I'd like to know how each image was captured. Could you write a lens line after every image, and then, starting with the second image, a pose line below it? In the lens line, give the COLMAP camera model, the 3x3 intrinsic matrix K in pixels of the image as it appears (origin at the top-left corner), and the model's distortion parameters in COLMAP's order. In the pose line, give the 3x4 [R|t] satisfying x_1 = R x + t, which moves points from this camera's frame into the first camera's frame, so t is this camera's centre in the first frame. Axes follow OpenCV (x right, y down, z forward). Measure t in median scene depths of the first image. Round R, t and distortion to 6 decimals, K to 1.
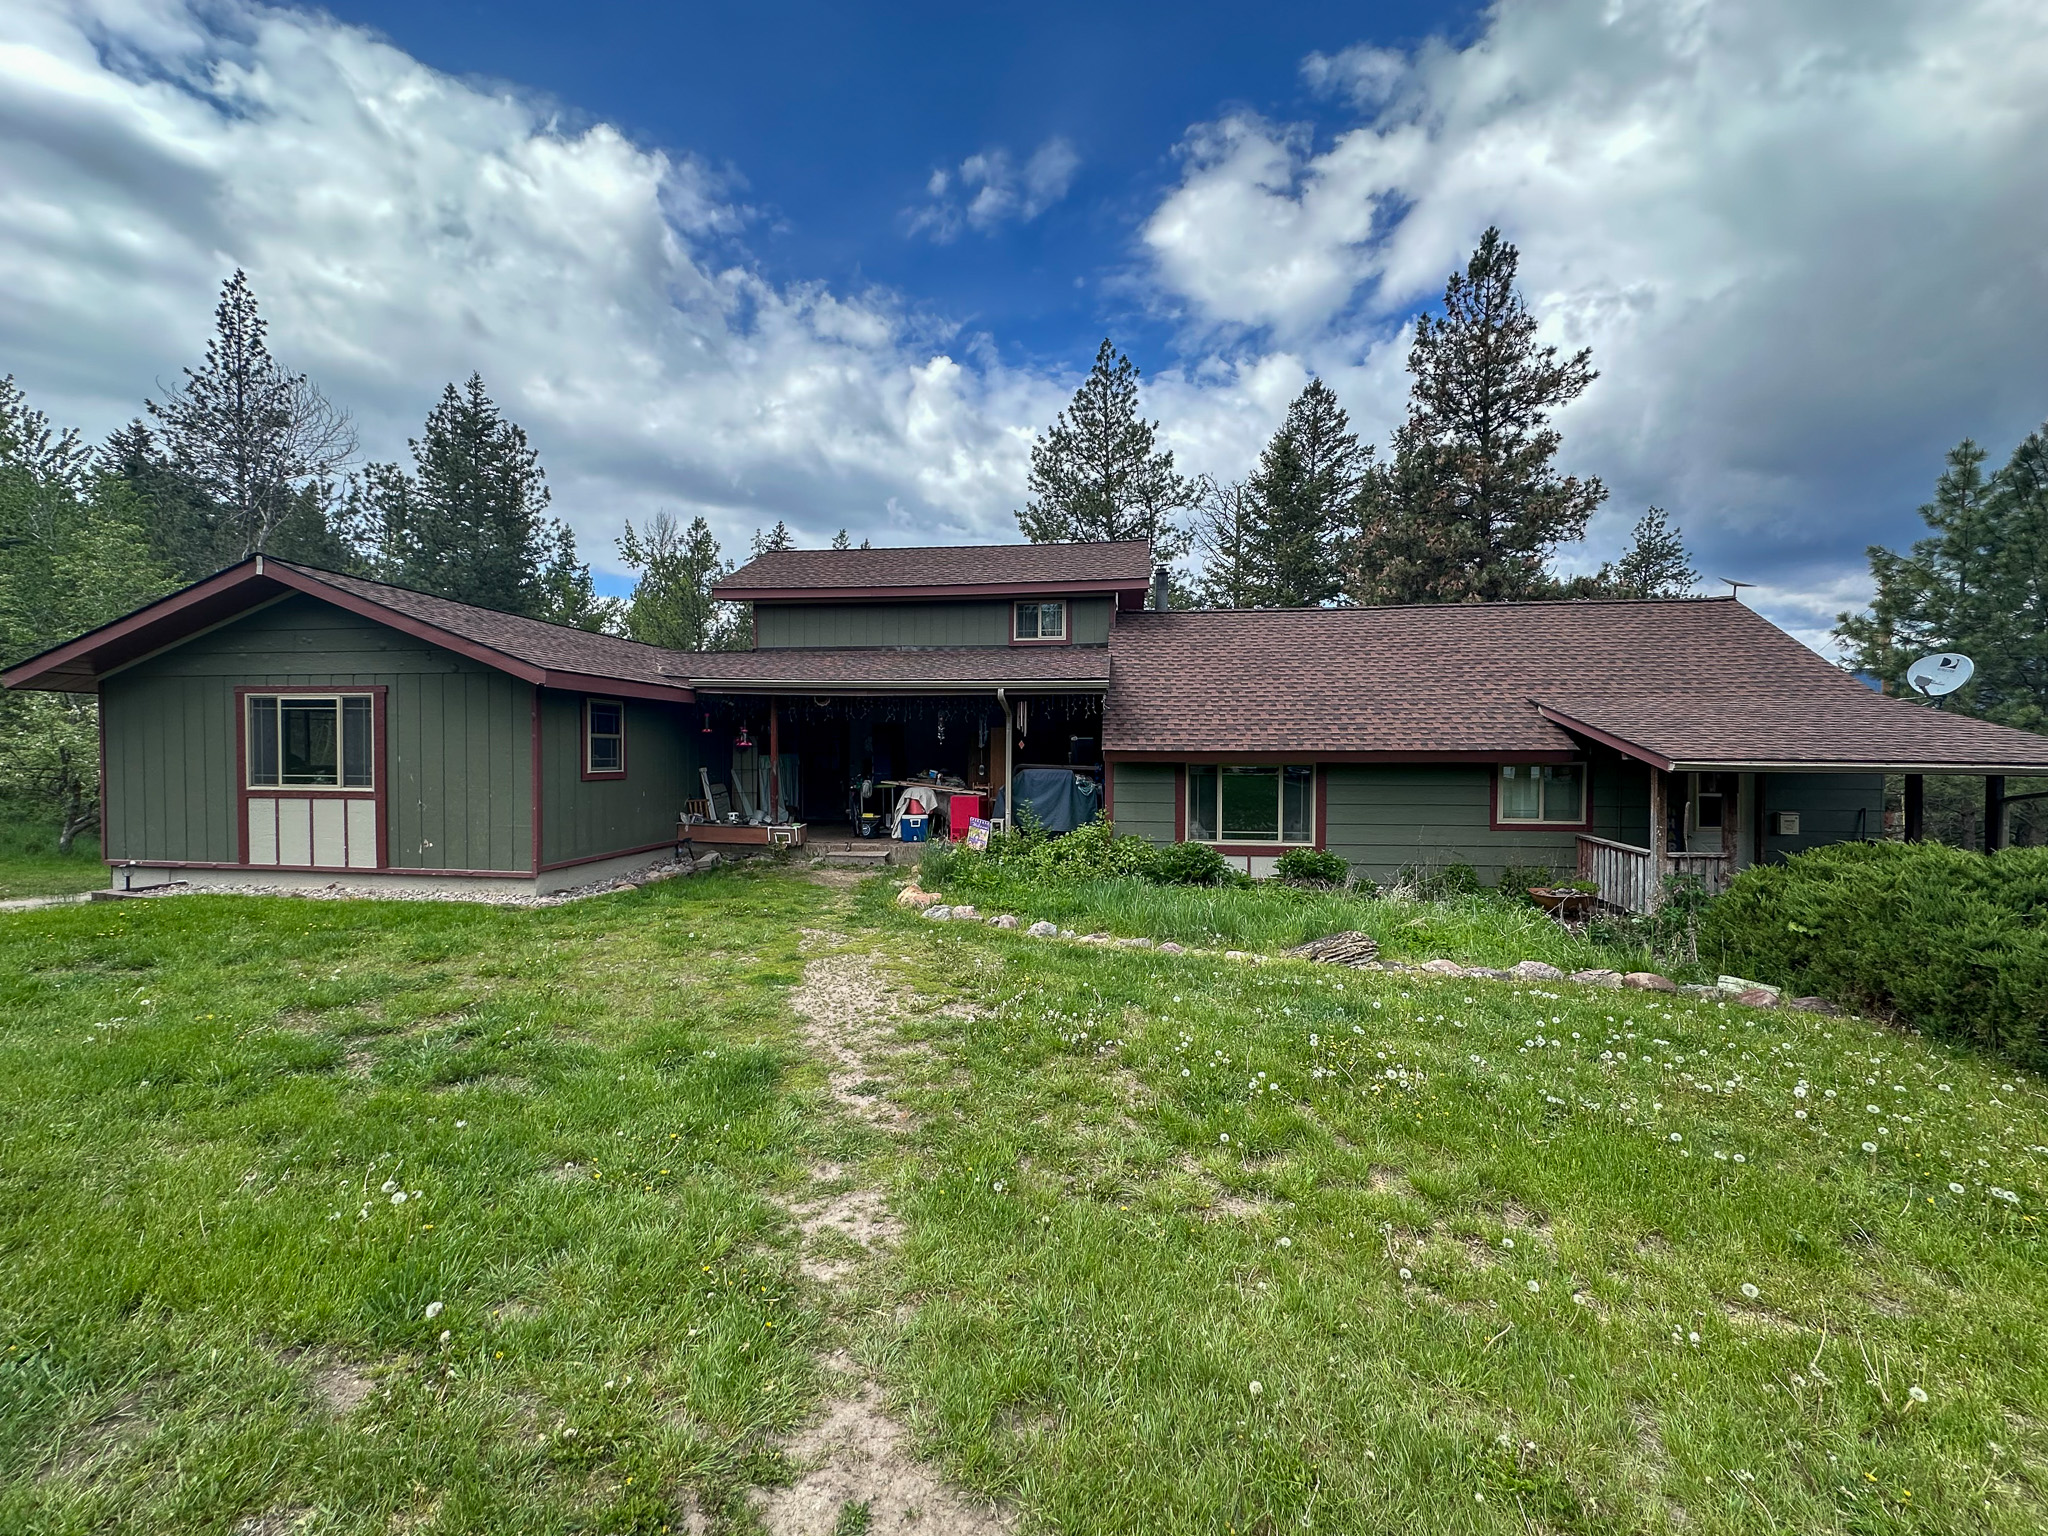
lens RADIAL K [[835.8, 0, 1027.9], [0, 835.8, 761.6], [0, 0, 1]] dist [-0.006902, 0.002263]
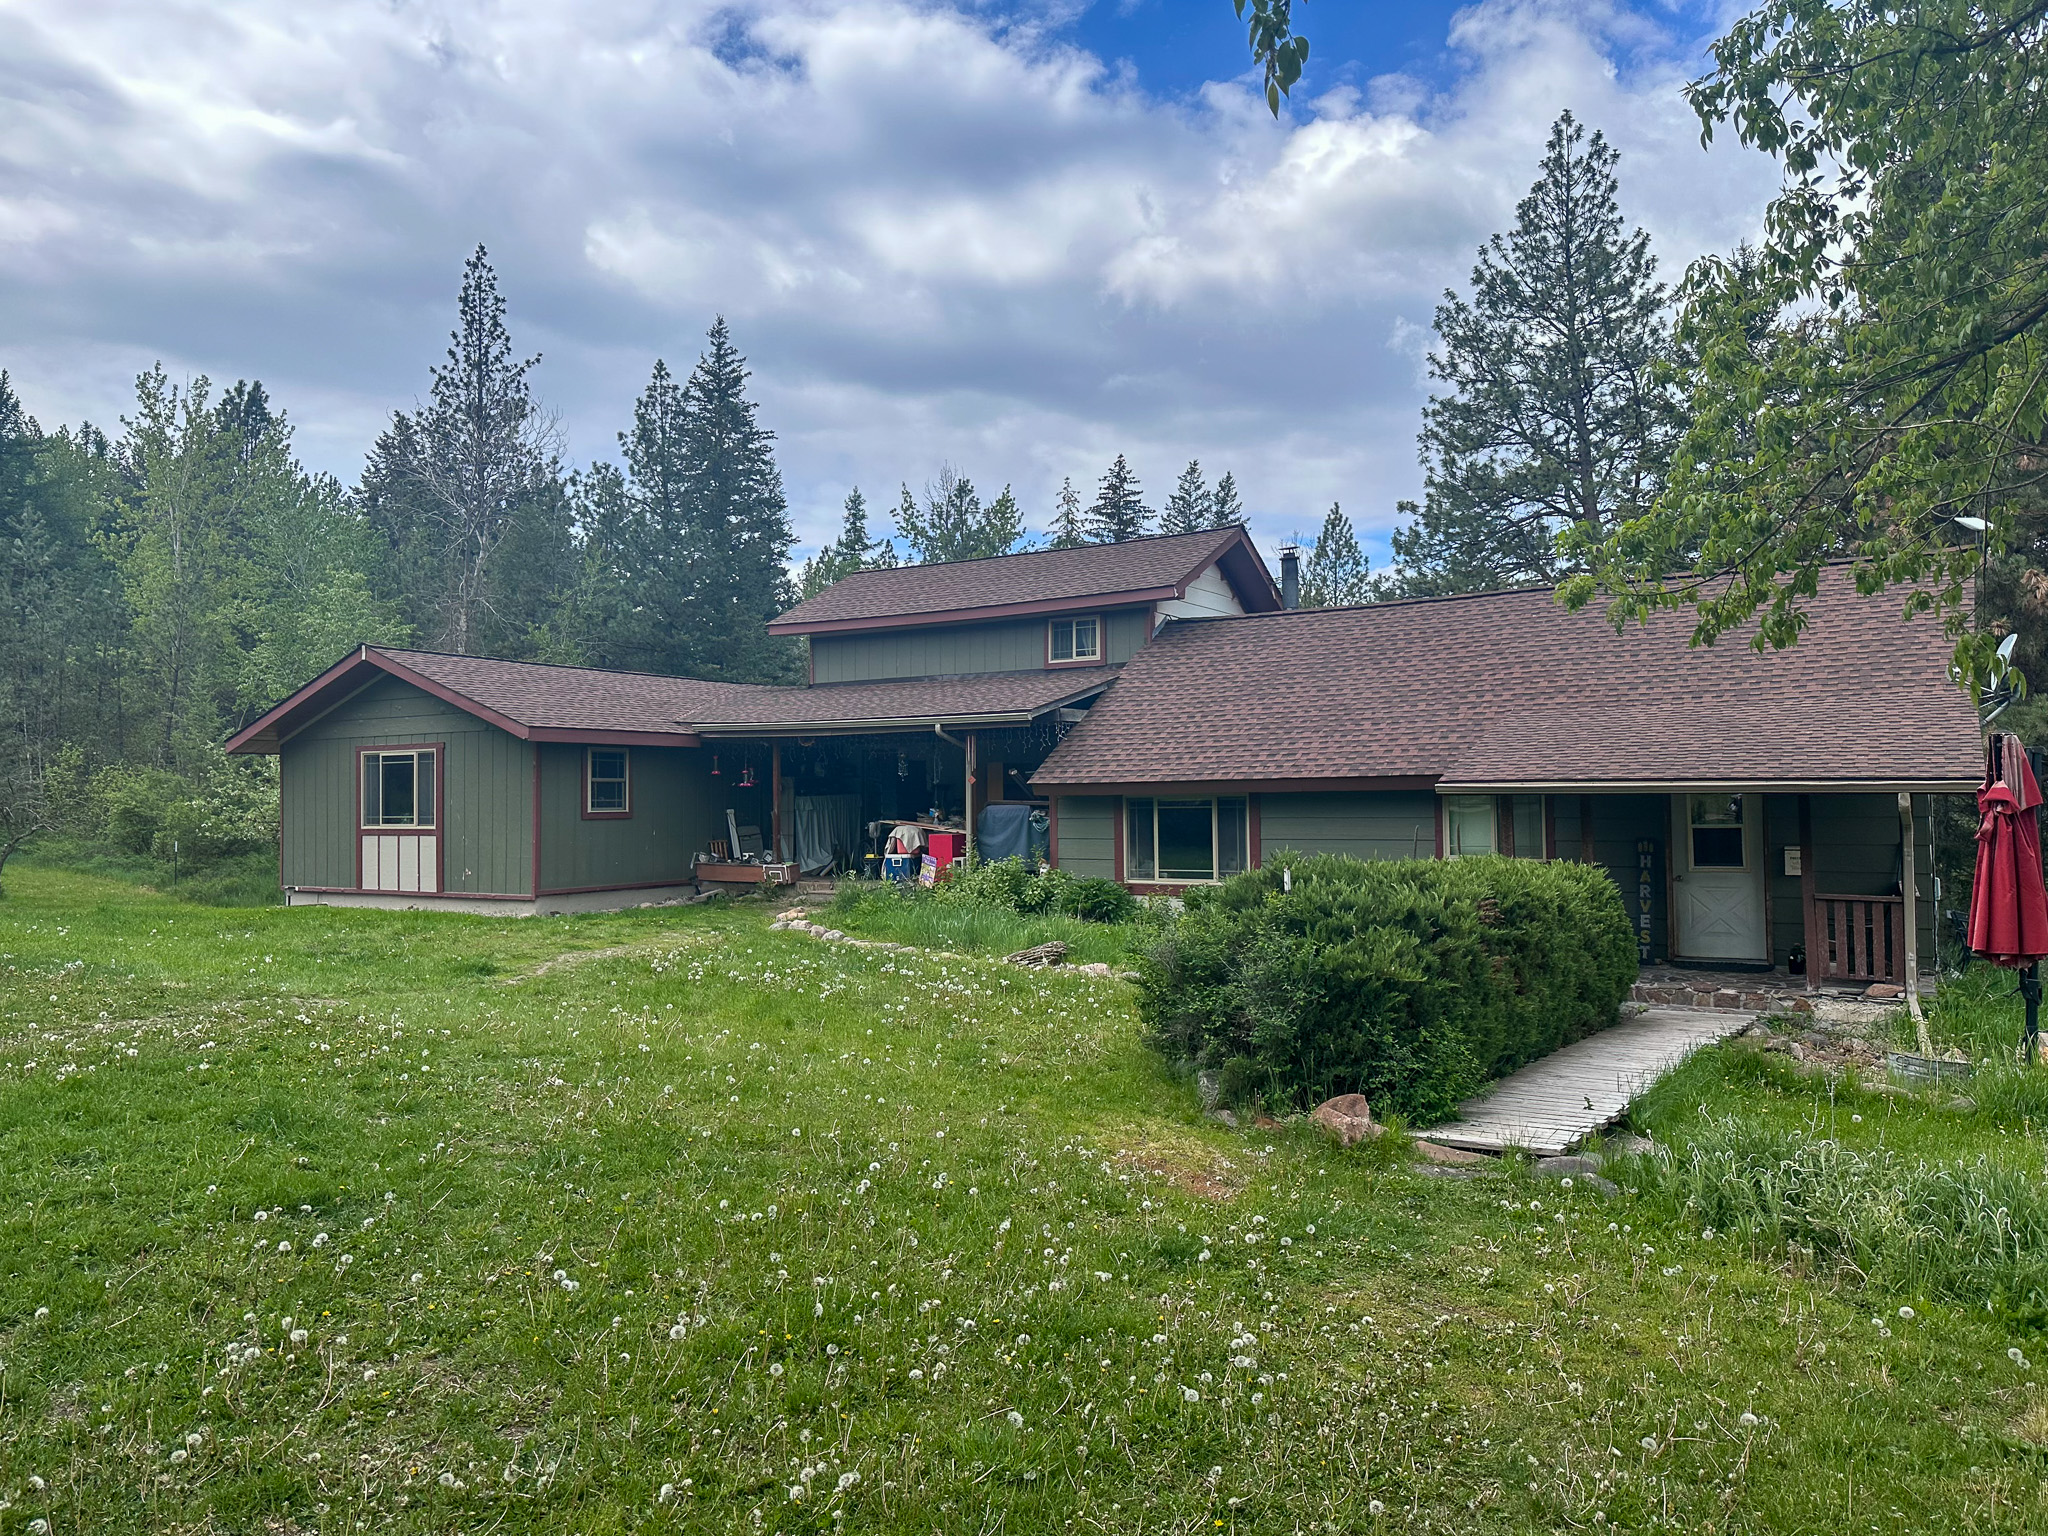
lens RADIAL K [[1450.2, 0, 1060.2], [0, 1450.2, 744.2], [0, 0, 1]] dist [0.020196, -0.021354]
pose [[0.919091, -0.031247, -0.392804, 0.796177], [0.011001, 0.998497, -0.053689, 0.032245], [0.393891, 0.045024, 0.918054, -0.535217]]
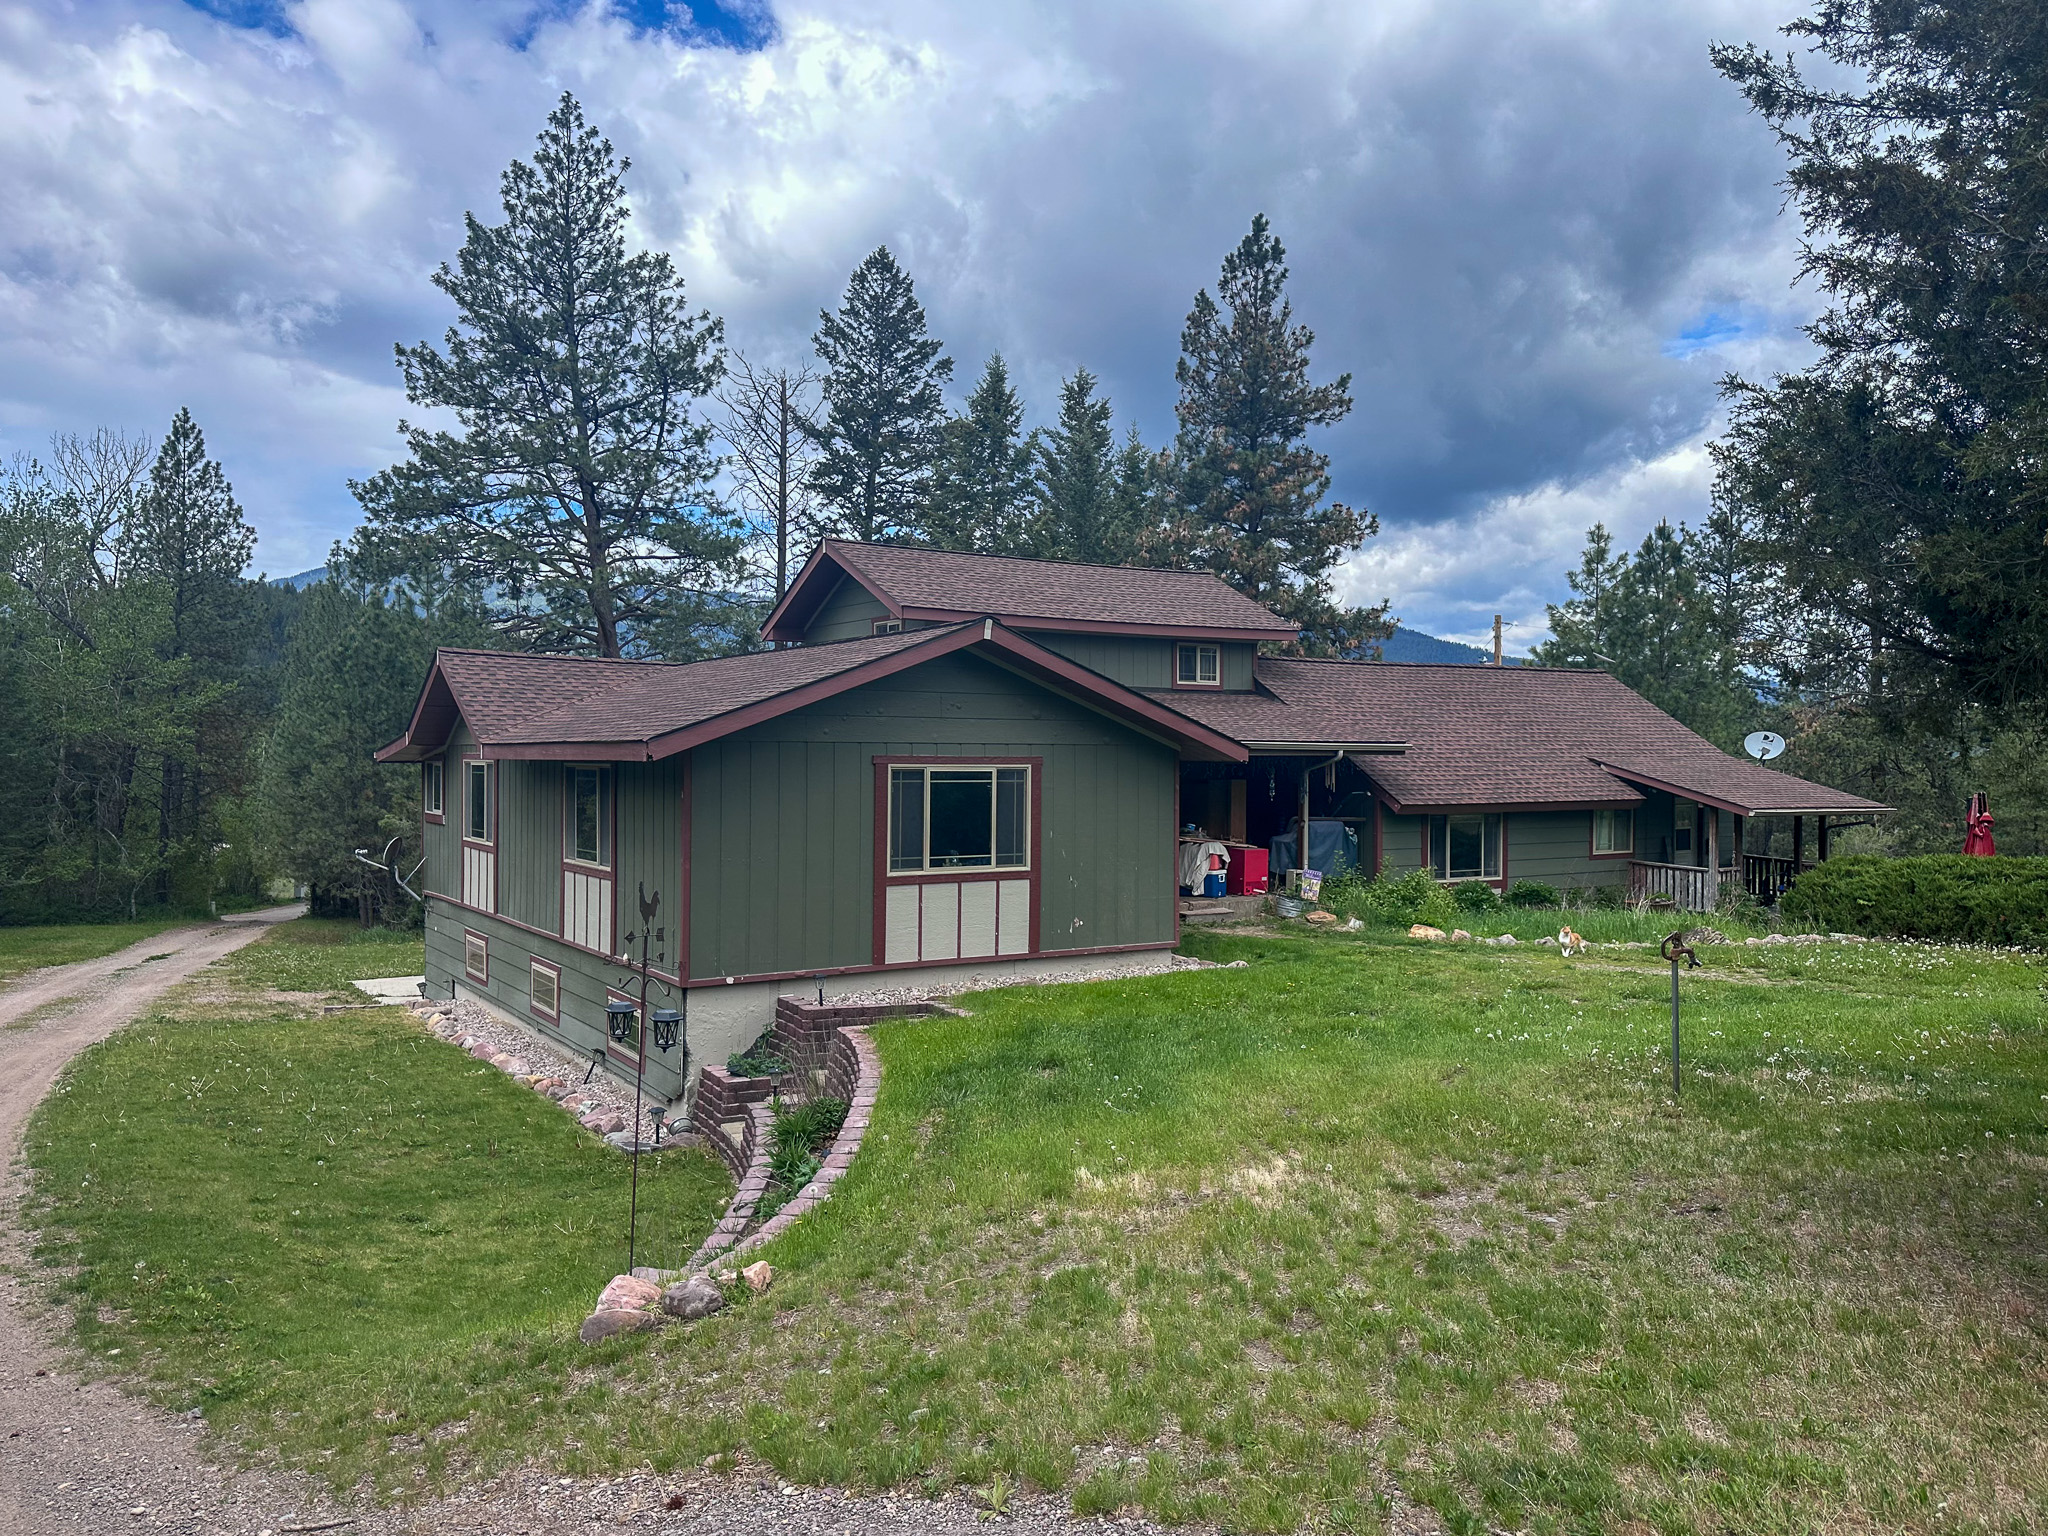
lens RADIAL K [[1450.2, 0, 1023.8], [0, 1450.2, 758.9], [0, 0, 1]] dist [0.020196, -0.021354]
pose [[0.777159, -0.001280, 0.629303, -1.599760], [0.003338, 0.999992, -0.002089, -0.075541], [-0.629295, 0.003723, 0.777158, -0.226532]]
